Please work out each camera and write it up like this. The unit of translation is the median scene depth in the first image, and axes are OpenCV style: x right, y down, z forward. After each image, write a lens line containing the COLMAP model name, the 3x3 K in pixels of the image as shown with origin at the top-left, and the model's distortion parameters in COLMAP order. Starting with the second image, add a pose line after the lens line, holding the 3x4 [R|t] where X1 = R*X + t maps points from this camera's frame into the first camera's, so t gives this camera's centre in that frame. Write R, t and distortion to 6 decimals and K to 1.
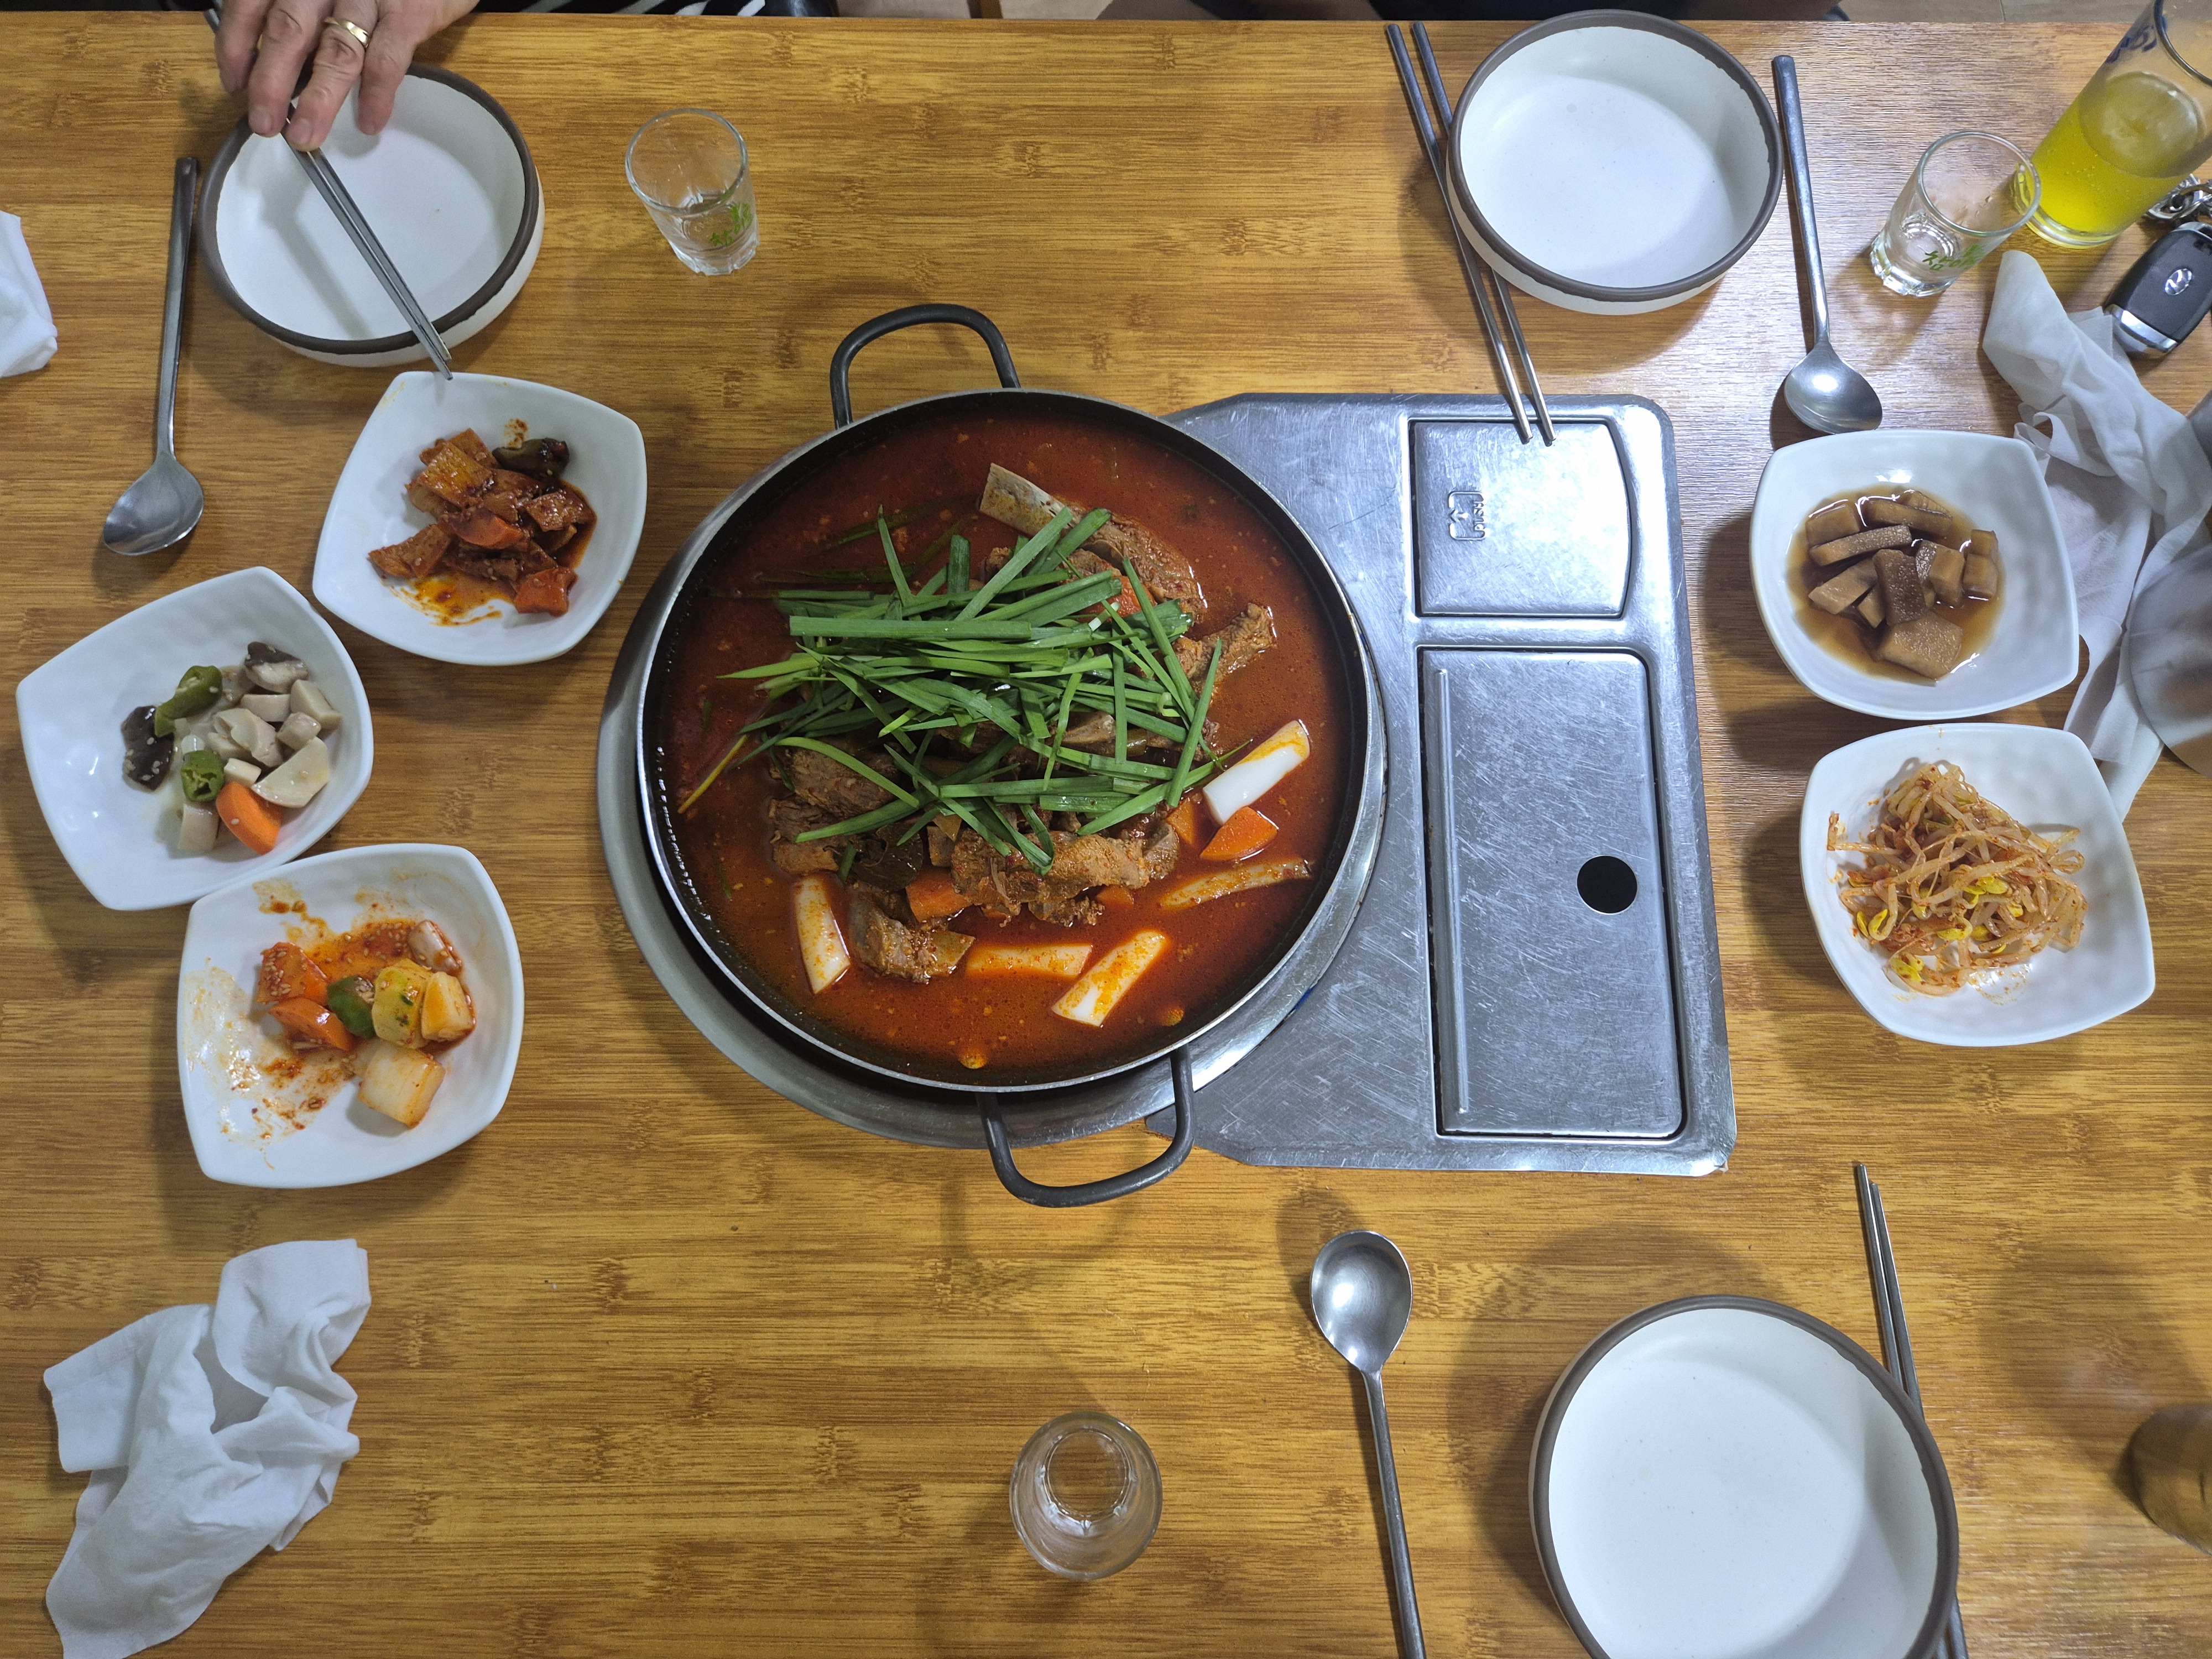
lens RADIAL K [[1467.0, 0, 1106.0], [0, 1467.0, 829.5], [0, 0, 1]] dist [0.159126, -0.000303]
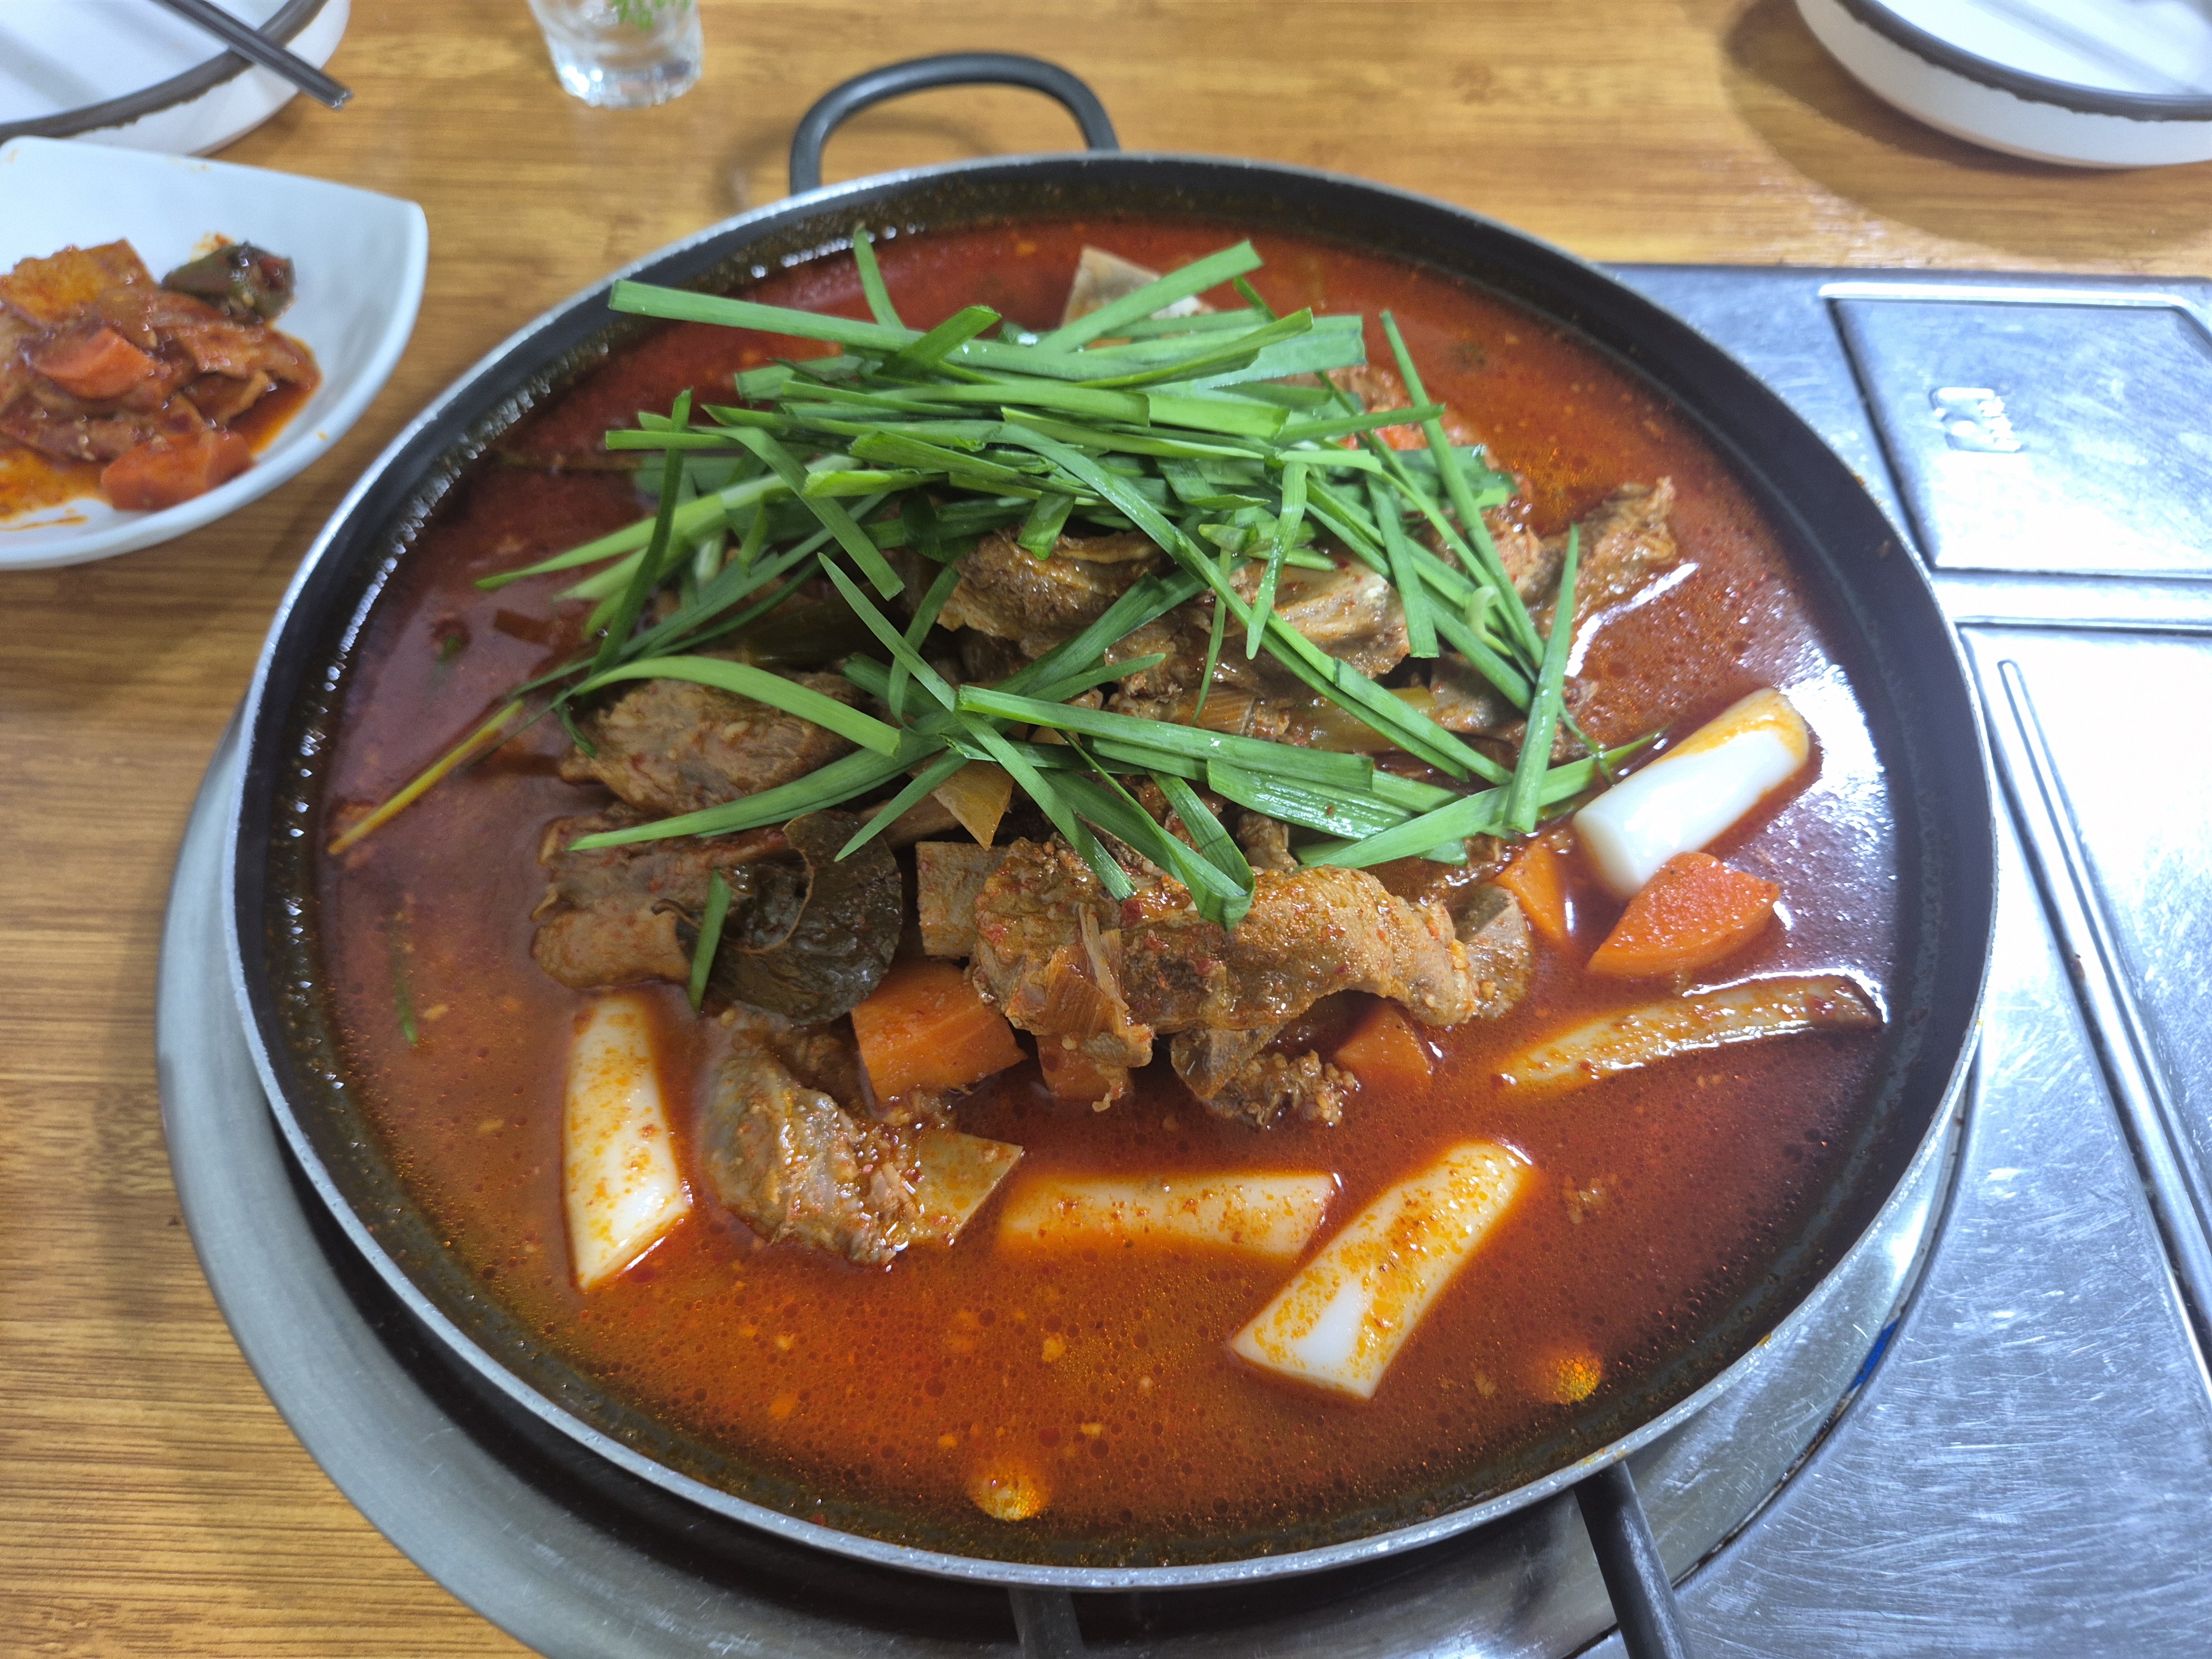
lens RADIAL K [[1562.5, 0, 1106.0], [0, 1562.5, 829.5], [0, 0, 1]] dist [0.057002, -0.046151]
pose [[0.999807, 0.019176, -0.004157, -0.067507], [-0.019501, 0.947736, -0.318460, 0.123646], [-0.002167, 0.318480, 0.947927, 0.588452]]
